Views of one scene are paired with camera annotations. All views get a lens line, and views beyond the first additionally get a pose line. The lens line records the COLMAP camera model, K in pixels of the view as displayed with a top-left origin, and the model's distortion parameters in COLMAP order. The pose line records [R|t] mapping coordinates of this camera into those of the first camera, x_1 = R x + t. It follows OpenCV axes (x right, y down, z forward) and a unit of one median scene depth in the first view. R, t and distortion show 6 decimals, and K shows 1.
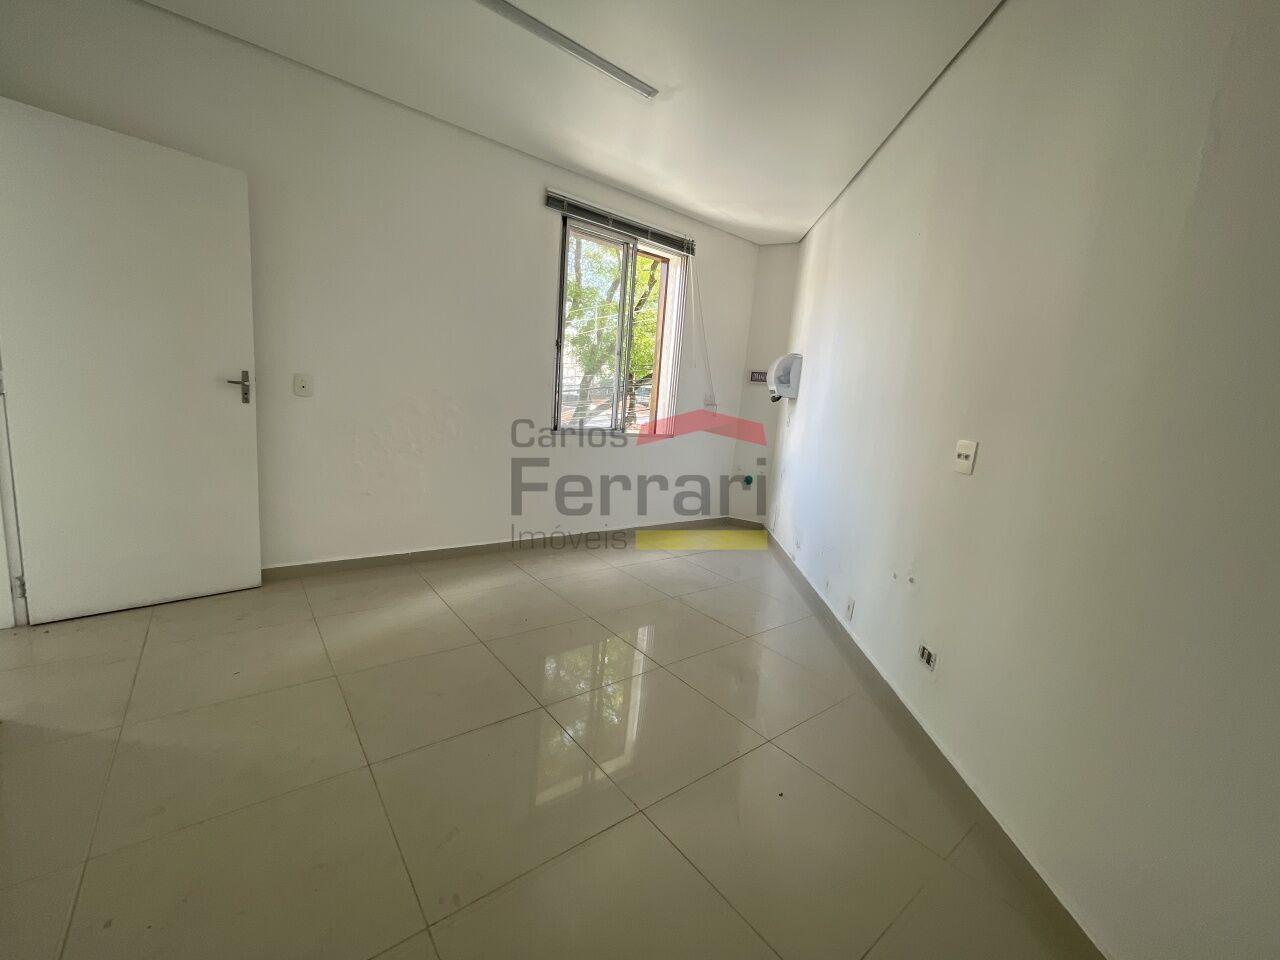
lens RADIAL K [[520.6, 0, 638.2], [0, 520.6, 482.1], [0, 0, 1]] dist [0.012895, 0.000842]
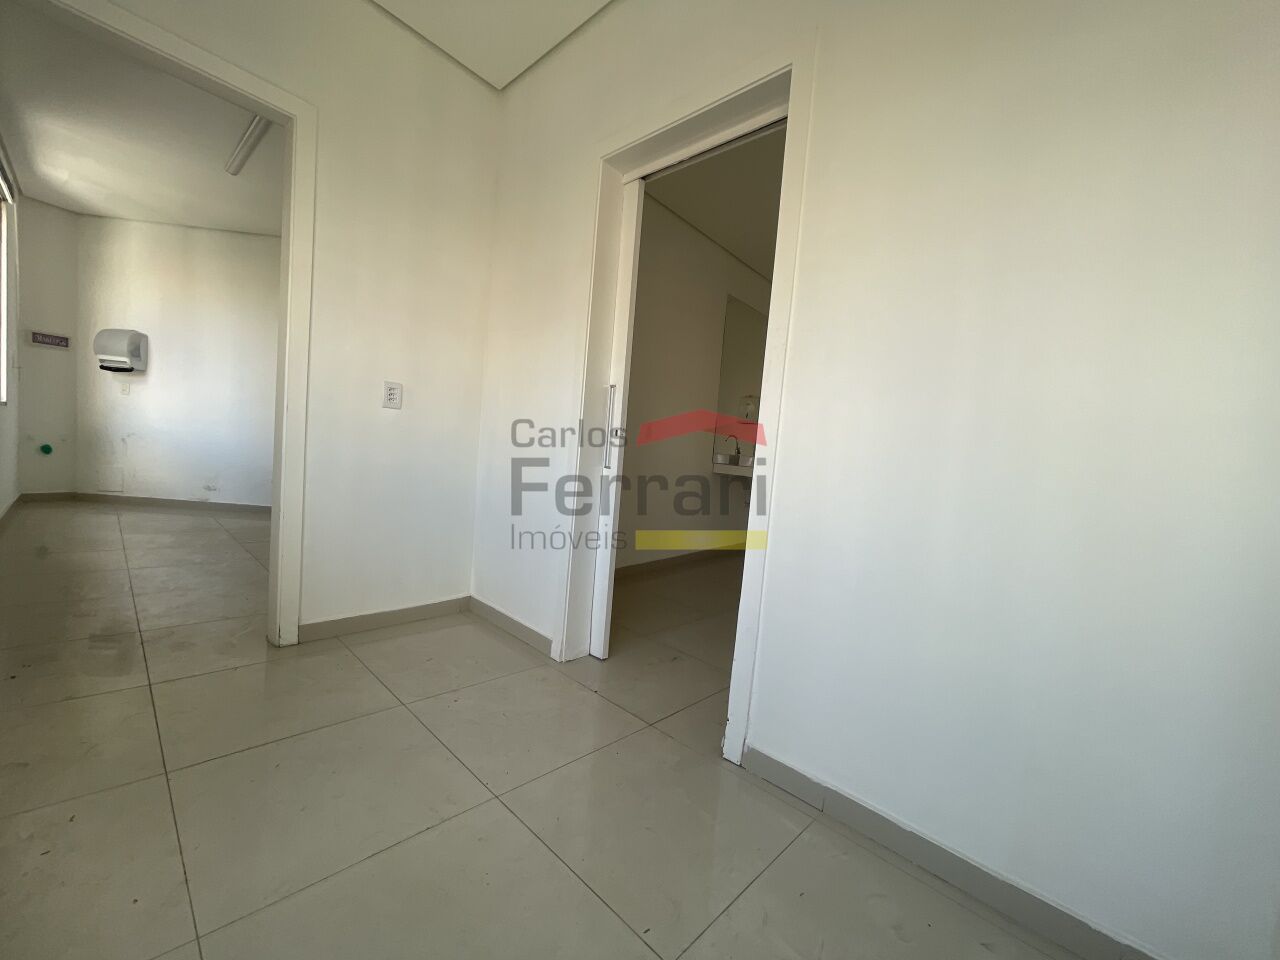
lens RADIAL K [[520.6, 0, 637.3], [0, 520.6, 480.4], [0, 0, 1]] dist [0.012895, 0.000842]
pose [[-0.123900, -0.150386, 0.980833, -1.027631], [0.065078, 0.985089, 0.159260, -0.035988], [-0.990158, 0.083563, -0.112265, 0.069202]]
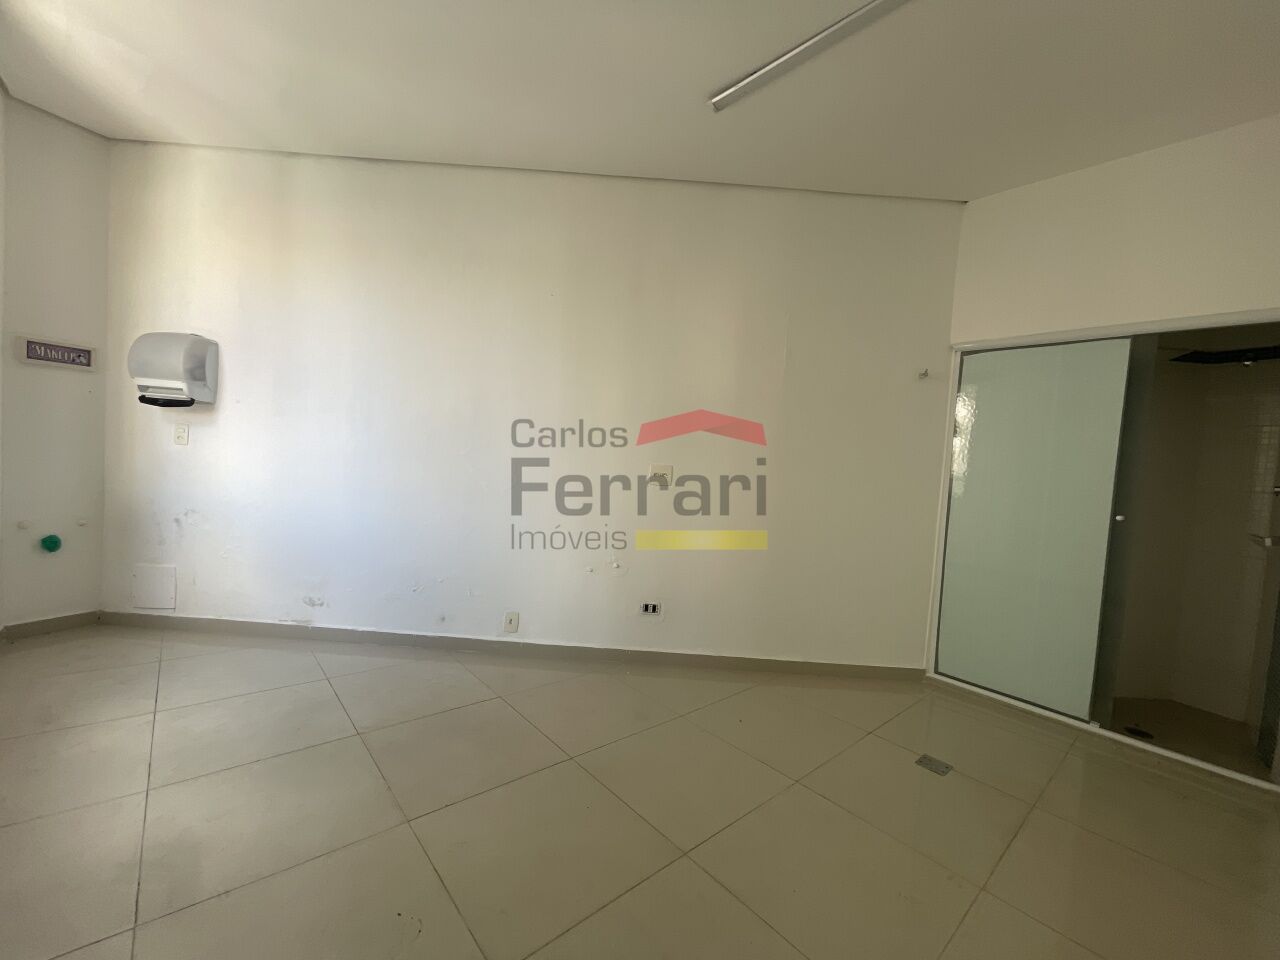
lens RADIAL K [[520.6, 0, 641.7], [0, 520.6, 481.6], [0, 0, 1]] dist [0.012895, 0.000842]
pose [[-0.042799, -0.130040, 0.990585, -0.410272], [0.081233, 0.987757, 0.133179, -0.106983], [-0.995776, 0.086168, -0.031711, 0.482978]]
